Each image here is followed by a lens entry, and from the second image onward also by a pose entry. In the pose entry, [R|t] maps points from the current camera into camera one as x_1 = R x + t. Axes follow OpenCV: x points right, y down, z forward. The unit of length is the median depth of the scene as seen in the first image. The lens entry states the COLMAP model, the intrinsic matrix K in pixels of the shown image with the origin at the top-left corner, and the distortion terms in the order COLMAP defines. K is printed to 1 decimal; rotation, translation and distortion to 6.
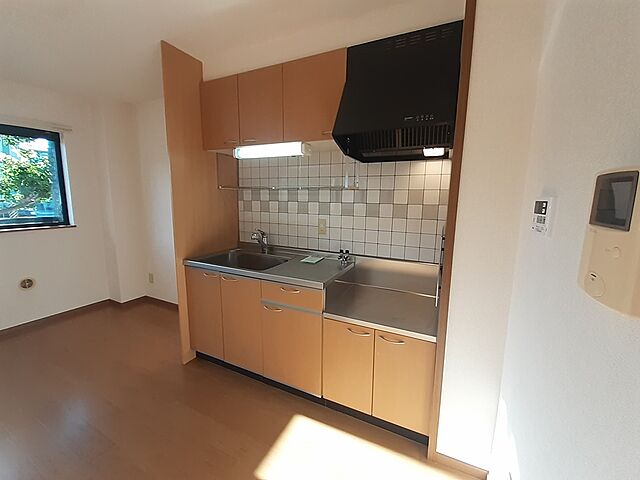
lens RADIAL K [[258.3, 0, 318.2], [0, 258.3, 238.6], [0, 0, 1]] dist [0.000289, -0.000065]
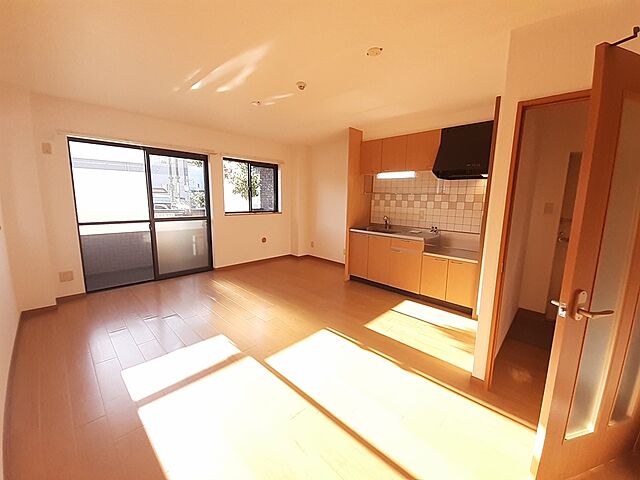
lens RADIAL K [[258.3, 0, 318.2], [0, 258.3, 238.6], [0, 0, 1]] dist [0.000289, -0.000065]
pose [[0.951841, 0.051122, -0.302301, -0.124090], [-0.052033, 0.998633, 0.005045, 0.157876], [0.302146, 0.010928, 0.953199, -0.987906]]
